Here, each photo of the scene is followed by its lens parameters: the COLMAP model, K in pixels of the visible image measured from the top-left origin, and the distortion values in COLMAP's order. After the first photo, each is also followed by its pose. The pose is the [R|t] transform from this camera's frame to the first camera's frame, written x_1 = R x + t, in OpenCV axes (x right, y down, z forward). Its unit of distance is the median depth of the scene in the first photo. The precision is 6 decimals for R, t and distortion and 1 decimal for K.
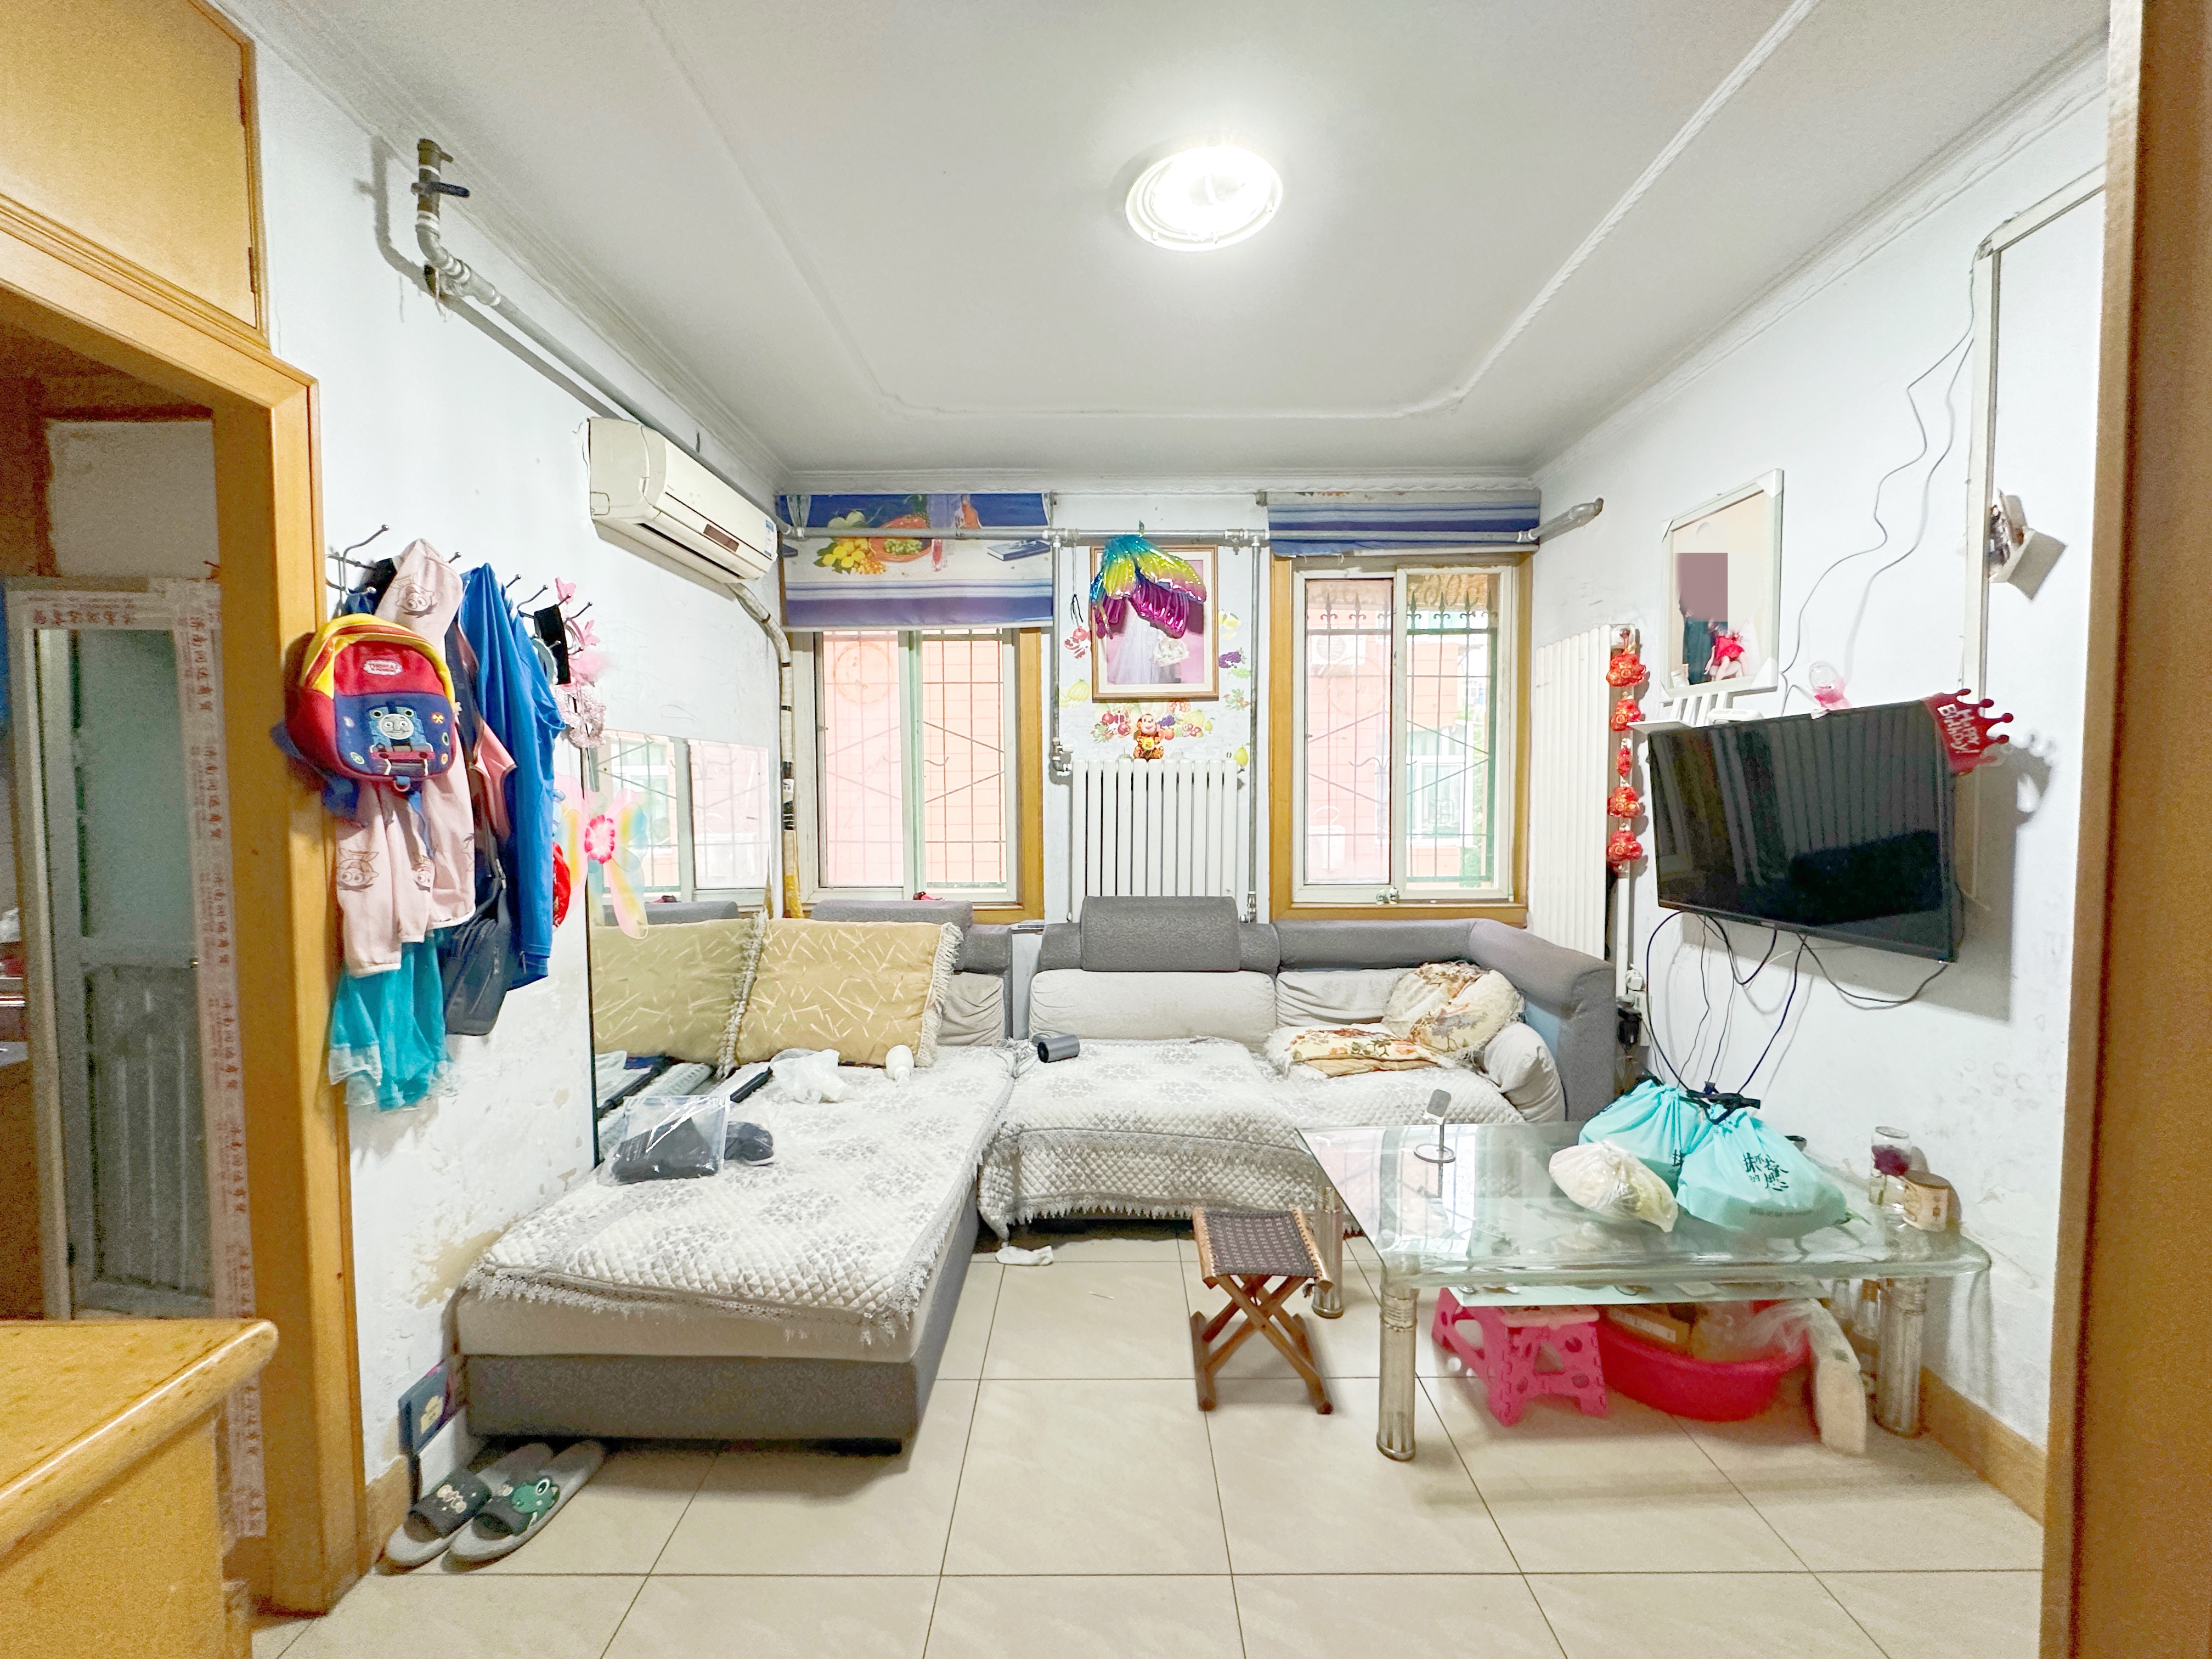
lens RADIAL K [[880.7, 0, 1112.4], [0, 880.7, 822.1], [0, 0, 1]] dist [0.000848, -0.000386]
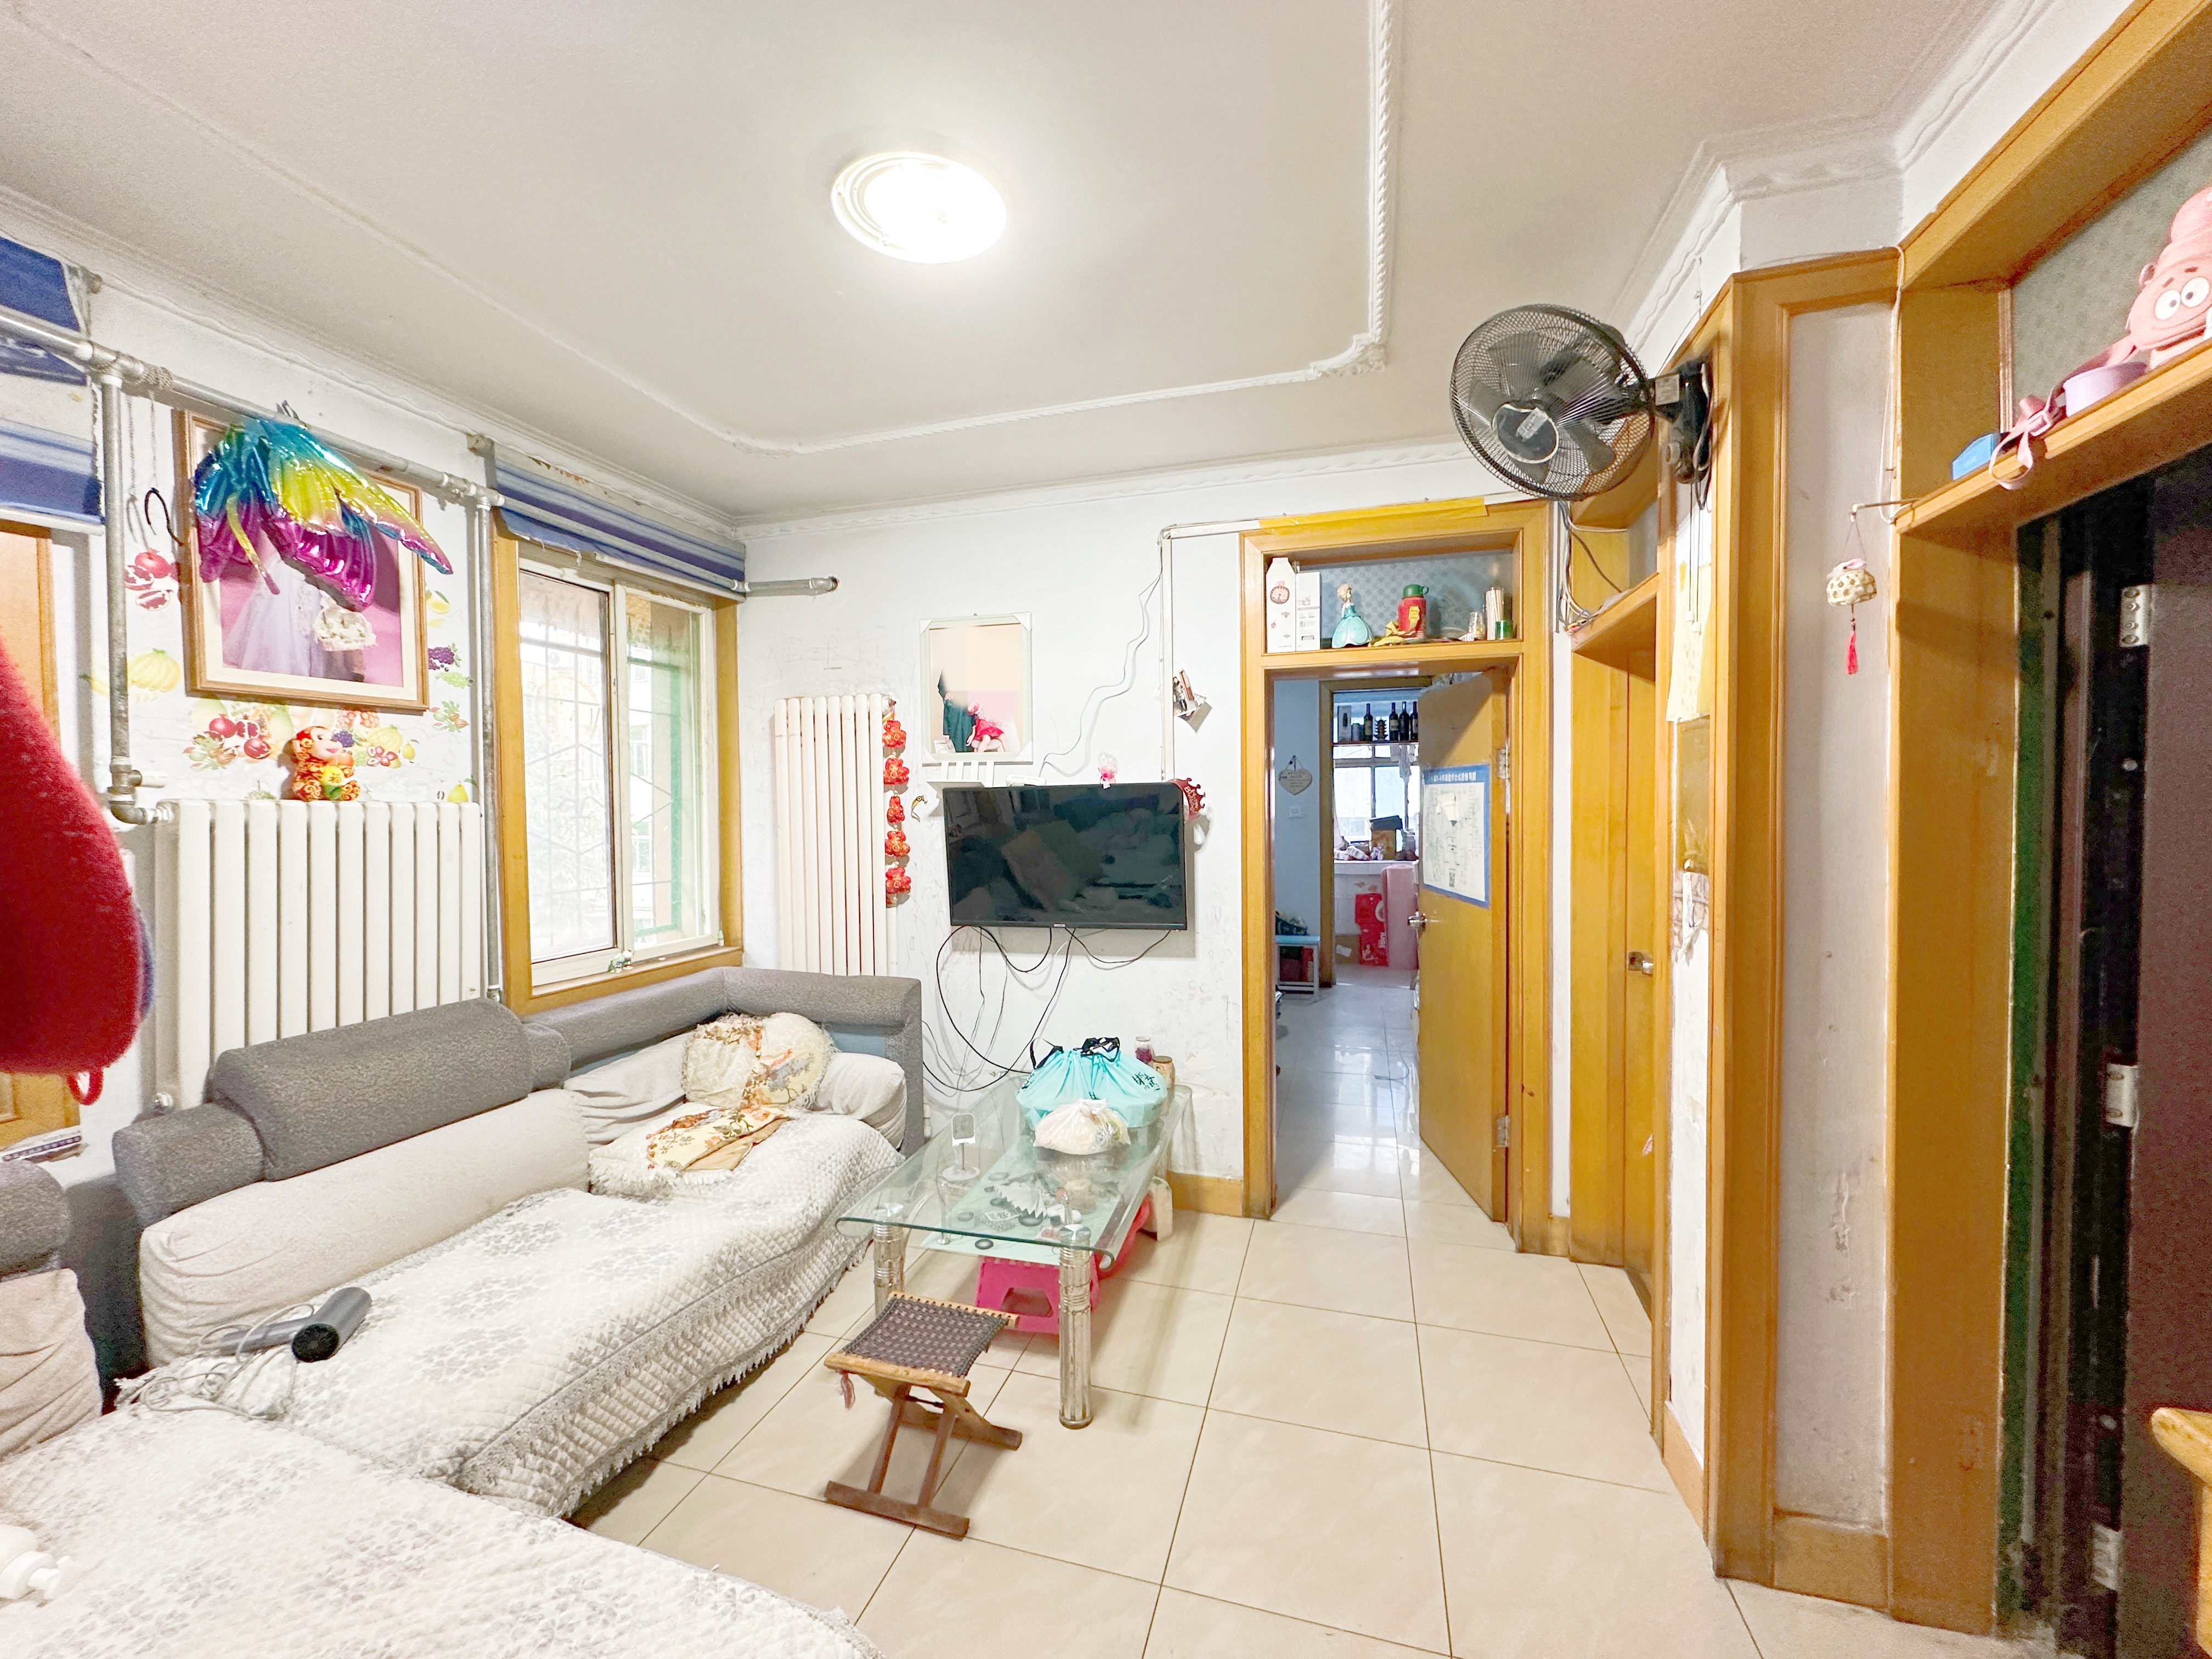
lens RADIAL K [[880.7, 0, 1096.9], [0, 880.7, 825.2], [0, 0, 1]] dist [0.000848, -0.000386]
pose [[0.290025, -0.018117, 0.956848, -0.390142], [0.044517, 0.998994, 0.005422, -0.034409], [-0.955983, 0.041024, 0.290539, 0.314686]]
